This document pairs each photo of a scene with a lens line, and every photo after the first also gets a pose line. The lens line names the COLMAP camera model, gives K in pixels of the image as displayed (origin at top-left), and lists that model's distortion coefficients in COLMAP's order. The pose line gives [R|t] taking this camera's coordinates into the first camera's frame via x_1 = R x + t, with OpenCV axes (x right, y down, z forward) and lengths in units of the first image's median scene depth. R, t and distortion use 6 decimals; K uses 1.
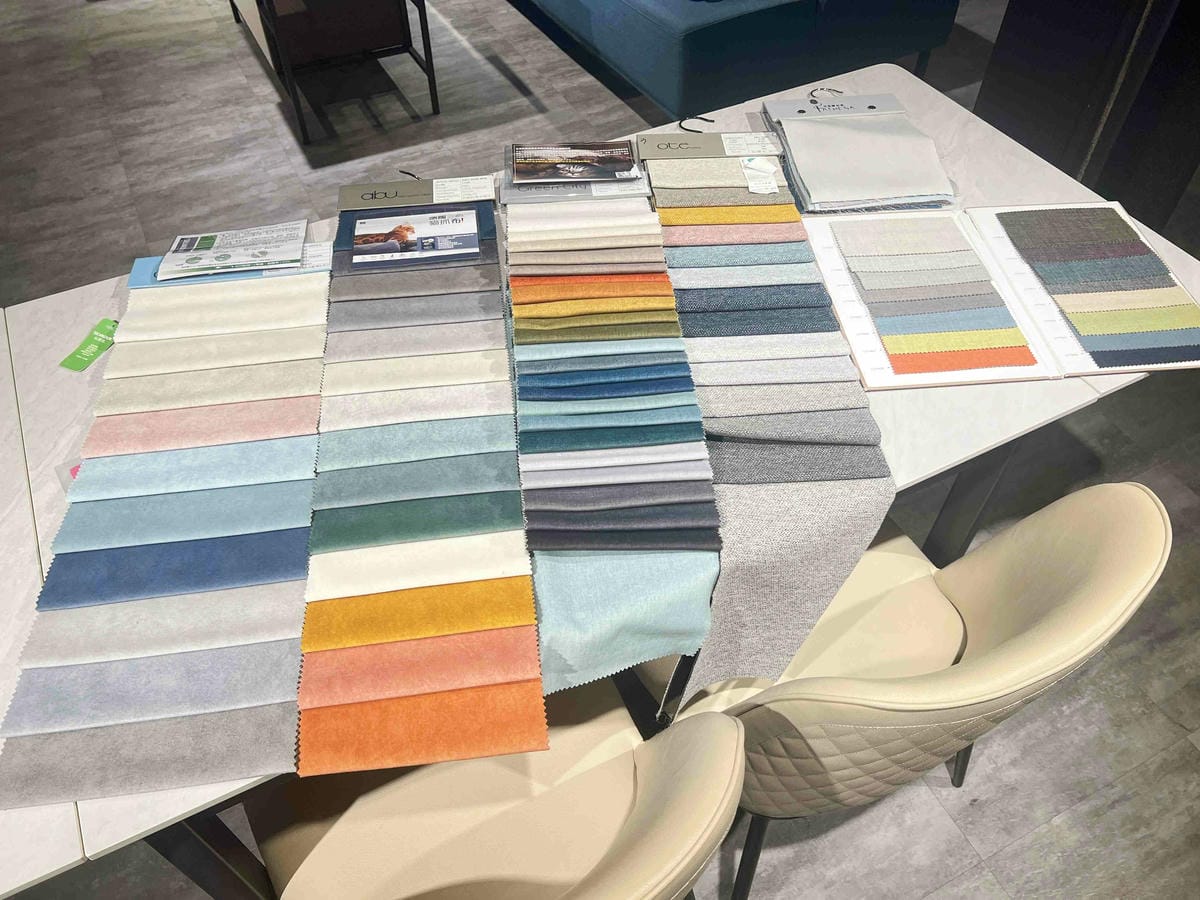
lens RADIAL K [[903.2, 0, 600.0], [0, 903.2, 450.0], [0, 0, 1]] dist [0.036916, -0.035683]
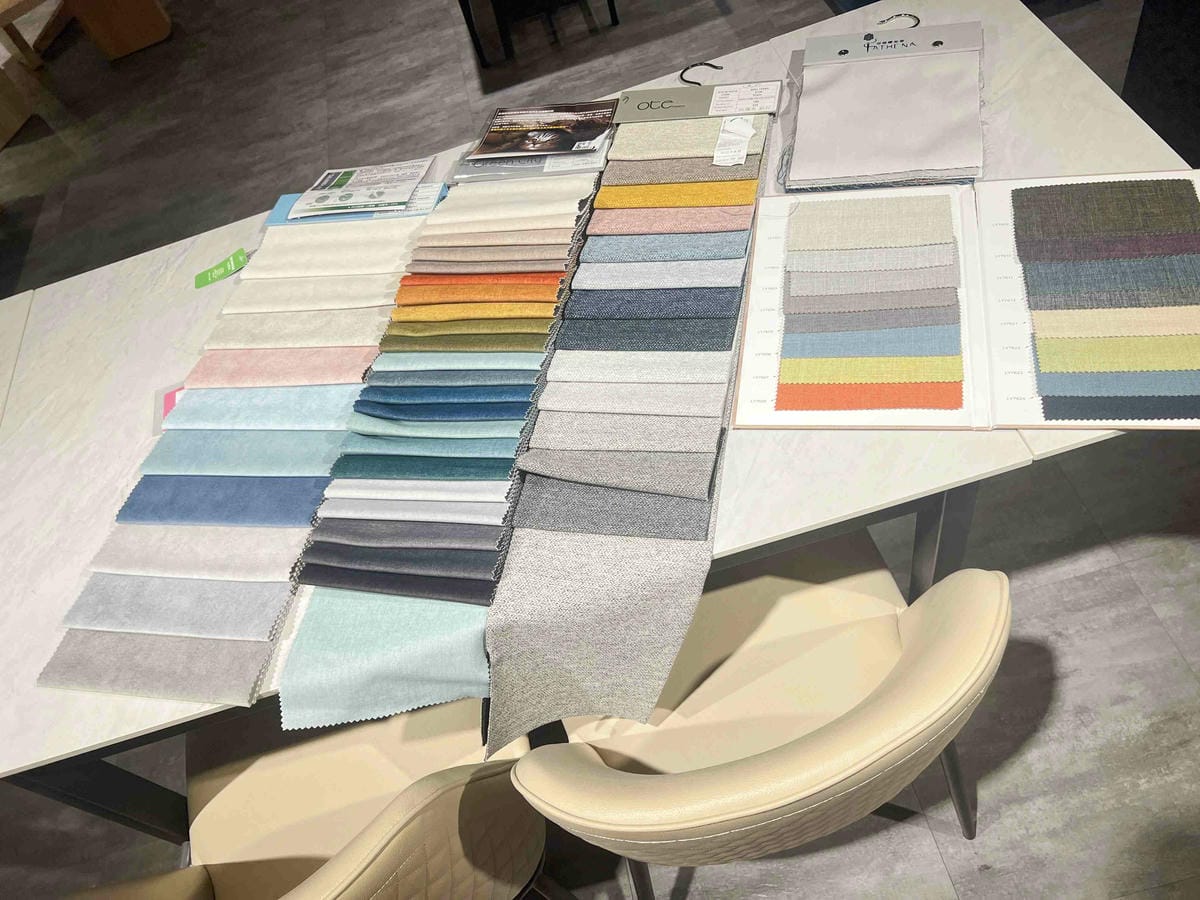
lens RADIAL K [[903.2, 0, 600.0], [0, 903.2, 450.0], [0, 0, 1]] dist [0.036916, -0.035683]
pose [[0.940696, 0.086539, -0.328026, 0.308101], [-0.045514, 0.990369, 0.130755, -0.102028], [0.336183, -0.108071, 0.935576, 0.104270]]
